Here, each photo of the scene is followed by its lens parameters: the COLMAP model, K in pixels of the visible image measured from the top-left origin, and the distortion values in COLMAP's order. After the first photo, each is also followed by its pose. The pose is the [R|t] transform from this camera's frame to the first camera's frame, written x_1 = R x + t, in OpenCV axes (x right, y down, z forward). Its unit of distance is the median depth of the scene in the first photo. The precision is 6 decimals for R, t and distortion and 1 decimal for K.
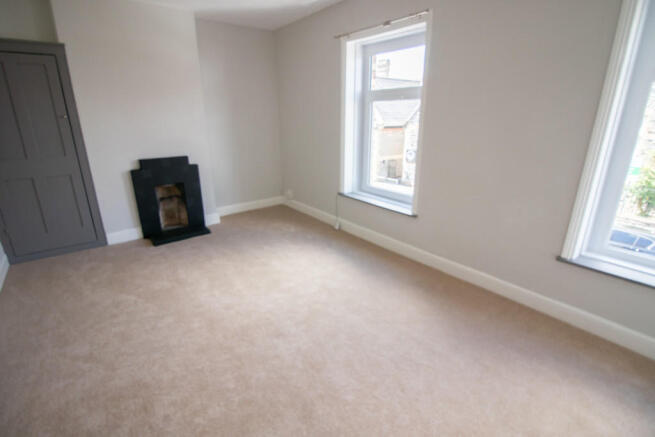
lens RADIAL K [[326.0, 0, 327.5], [0, 326.0, 218.5], [0, 0, 1]] dist [-0.021730, -0.000884]
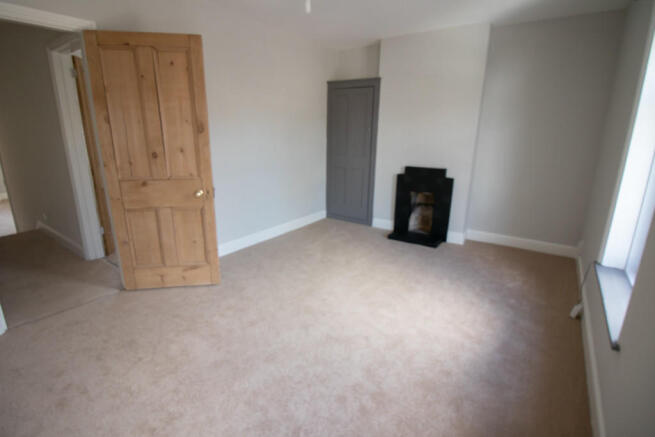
lens RADIAL K [[326.0, 0, 327.5], [0, 326.0, 218.5], [0, 0, 1]] dist [-0.021730, -0.000884]
pose [[0.240295, 0.251961, -0.937429, 0.498430], [-0.300862, 0.937500, 0.174859, -0.121825], [0.922898, 0.240019, 0.301082, 0.414988]]
